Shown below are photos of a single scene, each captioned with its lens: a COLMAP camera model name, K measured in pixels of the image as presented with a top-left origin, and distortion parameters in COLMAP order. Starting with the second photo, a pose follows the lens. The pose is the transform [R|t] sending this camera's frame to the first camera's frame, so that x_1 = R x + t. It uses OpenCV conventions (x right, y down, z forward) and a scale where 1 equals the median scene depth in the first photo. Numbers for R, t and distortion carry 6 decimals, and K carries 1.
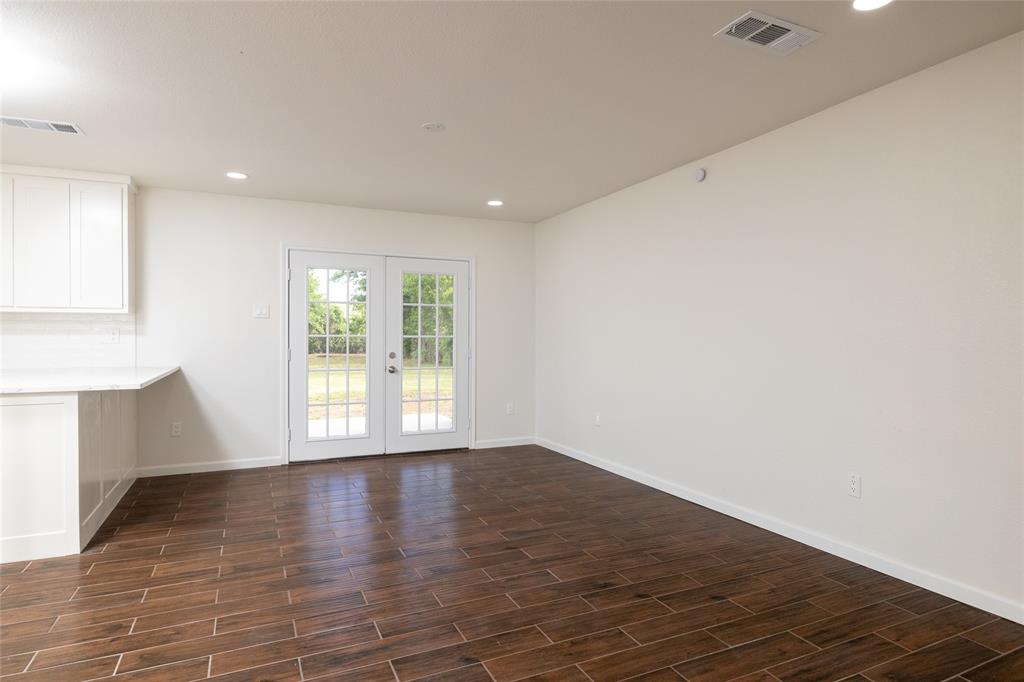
lens RADIAL K [[572.9, 0, 509.2], [0, 572.9, 337.3], [0, 0, 1]] dist [0.000696, -0.000659]
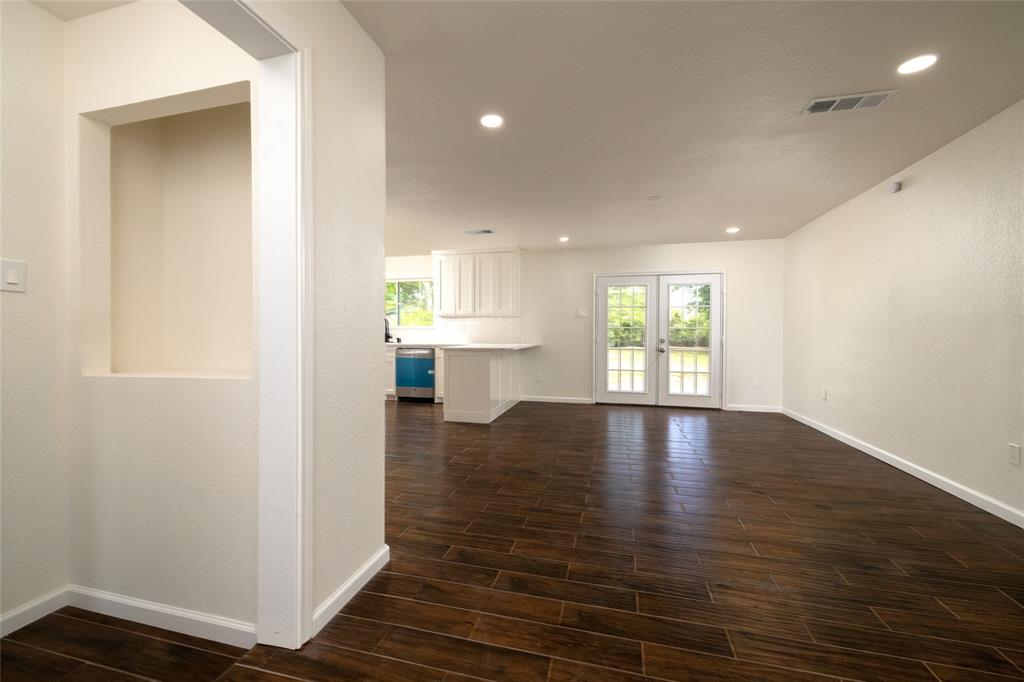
lens RADIAL K [[431.5, 0, 505.1], [0, 431.5, 339.7], [0, 0, 1]] dist [-0.003691, -0.000126]
pose [[0.772133, 0.010337, -0.635377, 0.332368], [-0.003646, 0.999923, 0.011838, 0.027412], [0.635450, -0.006824, 0.772112, -0.237901]]
